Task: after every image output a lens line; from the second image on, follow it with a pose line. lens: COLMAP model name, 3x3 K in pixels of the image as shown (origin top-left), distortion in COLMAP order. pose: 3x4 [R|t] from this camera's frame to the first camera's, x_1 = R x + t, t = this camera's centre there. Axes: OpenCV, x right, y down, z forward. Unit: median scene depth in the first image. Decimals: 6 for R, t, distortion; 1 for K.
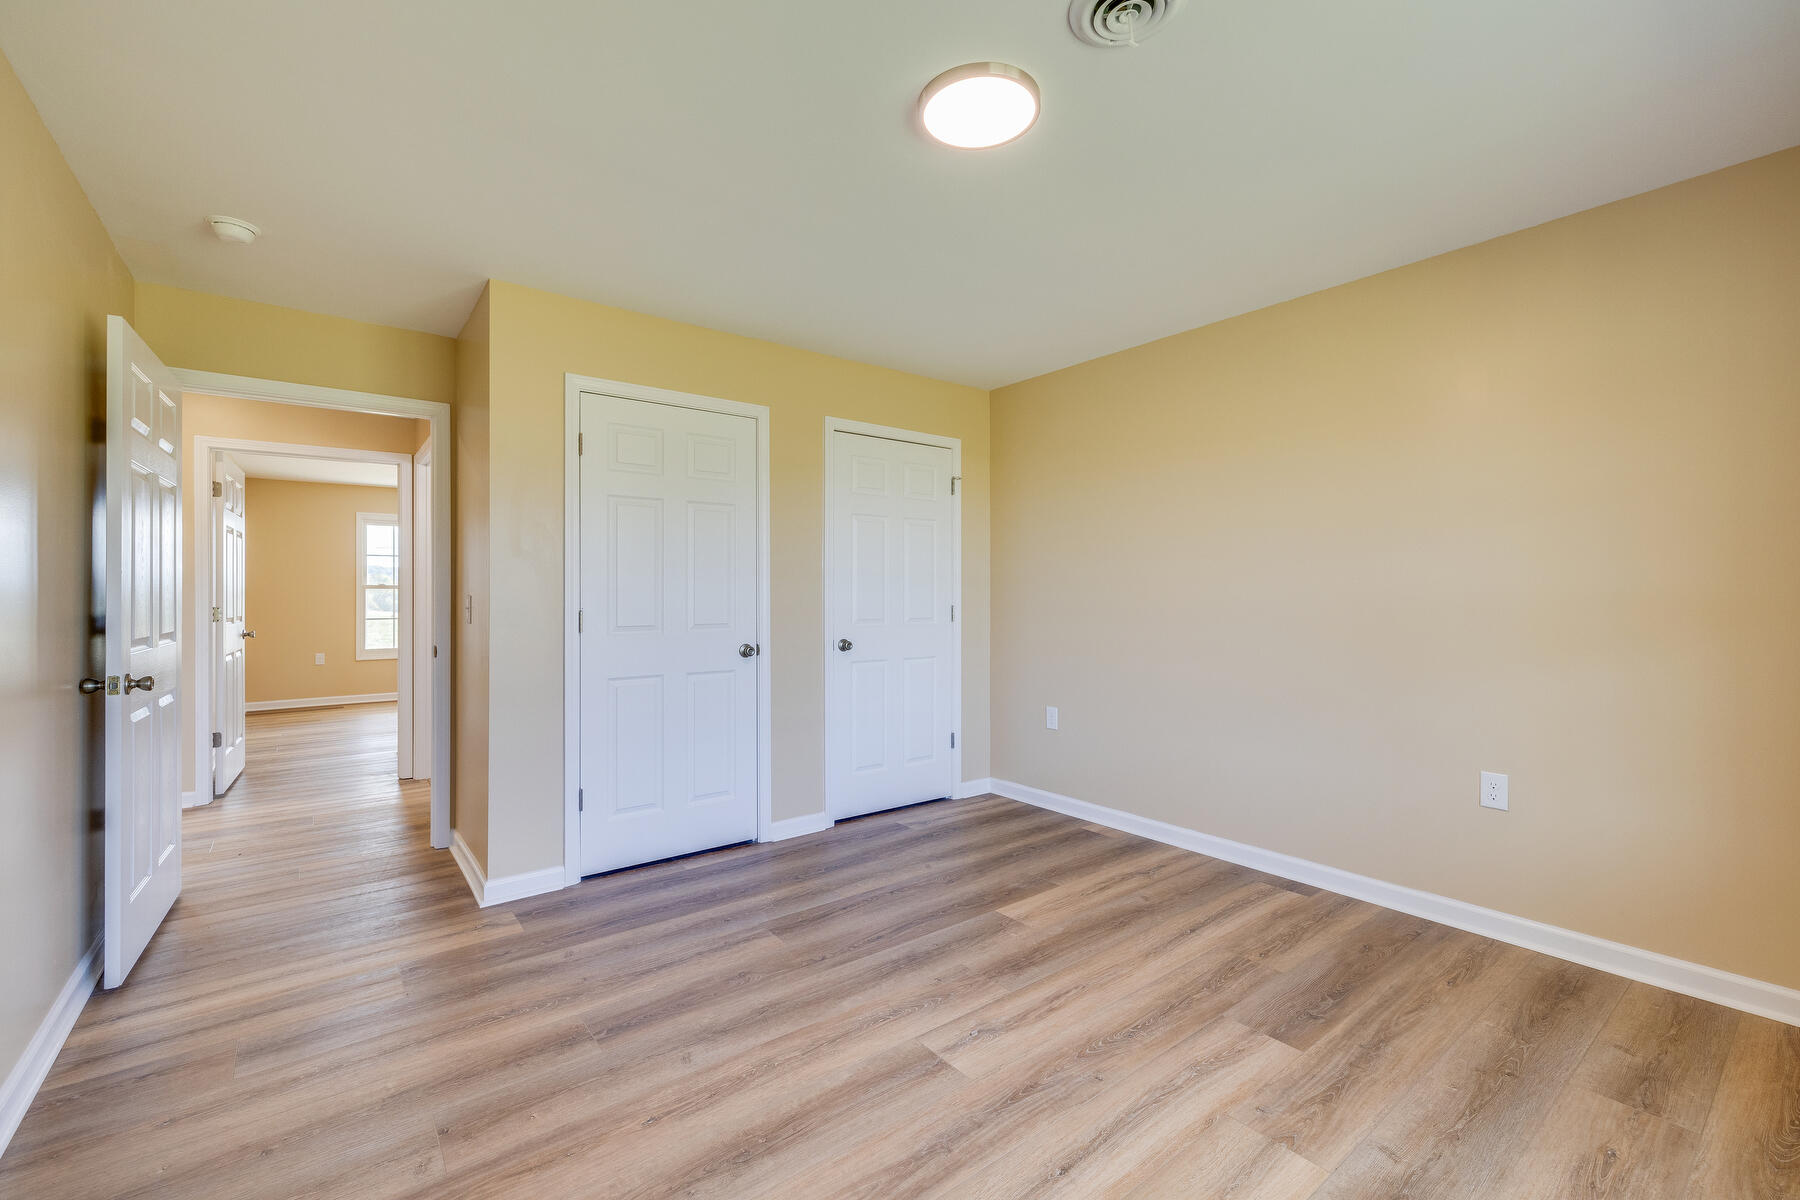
lens RADIAL K [[761.8, 0, 893.8], [0, 761.8, 592.9], [0, 0, 1]] dist [0.000180, 0.000534]
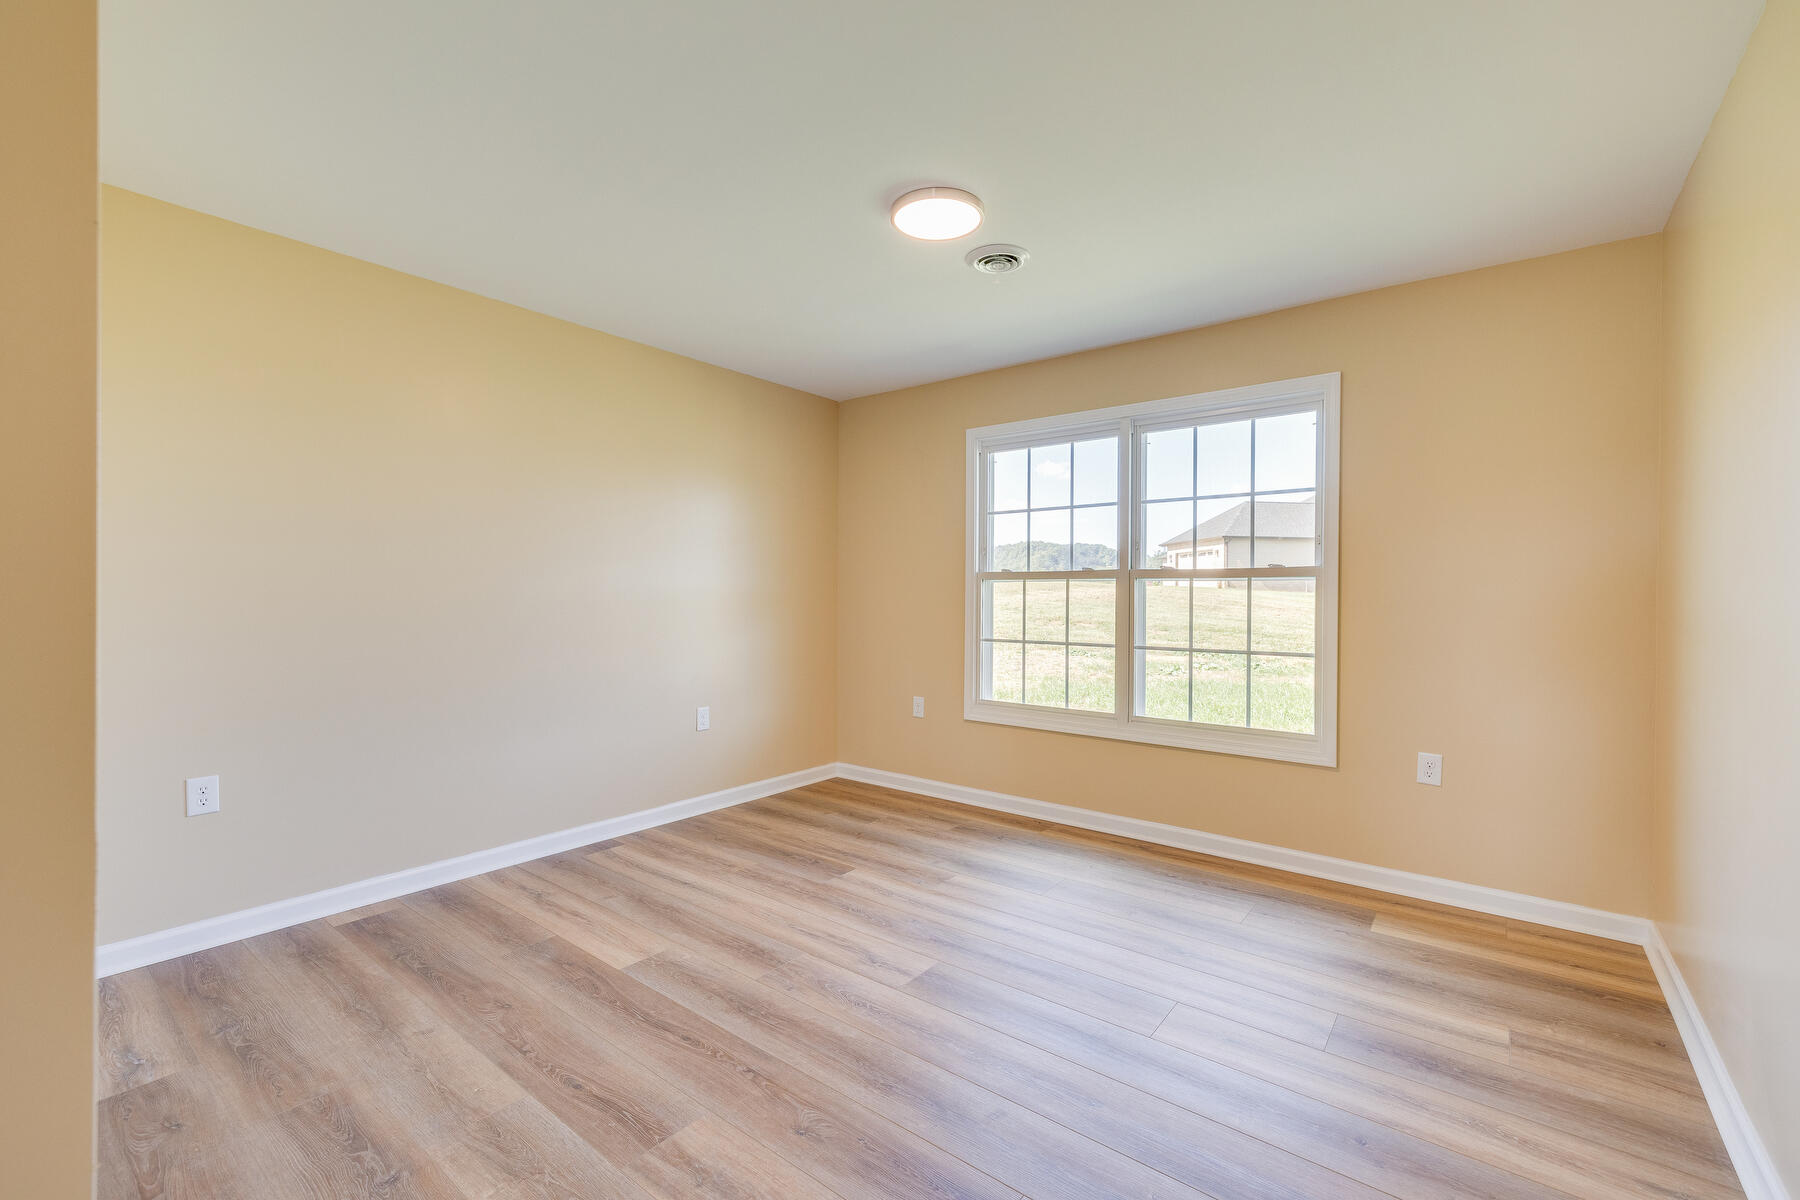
lens RADIAL K [[761.8, 0, 896.3], [0, 761.8, 609.4], [0, 0, 1]] dist [0.000180, 0.000534]
pose [[-0.233817, -0.022448, 0.972021, -0.813082], [-0.002876, 0.999745, 0.022397, -0.001246], [-0.972276, 0.002441, -0.233822, 0.974122]]
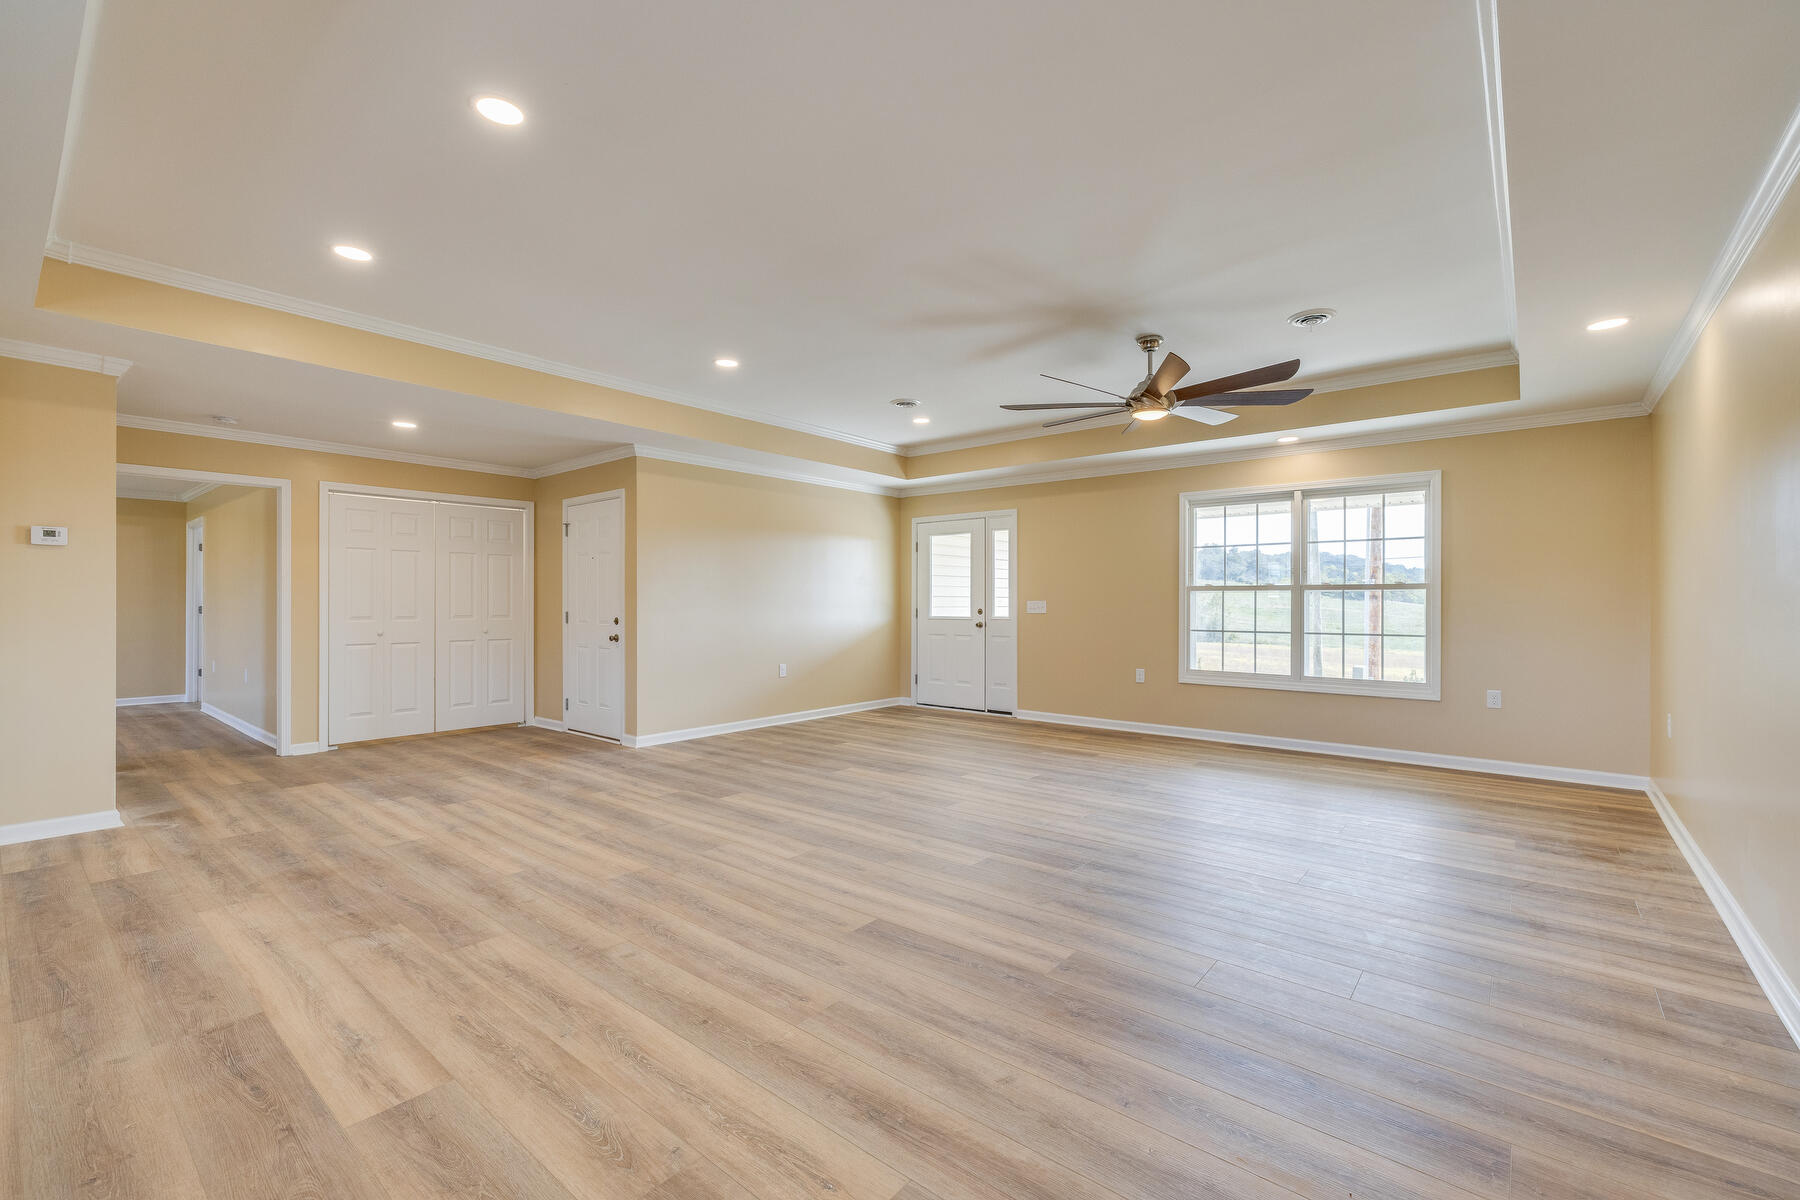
lens RADIAL K [[761.8, 0, 896.5], [0, 761.8, 609.3], [0, 0, 1]] dist [0.000180, 0.000534]
pose [[-0.222123, -0.007042, 0.974993, -1.078729], [-0.005070, 0.999969, 0.006067, 0.007614], [-0.975005, -0.003596, -0.222152, 1.341755]]
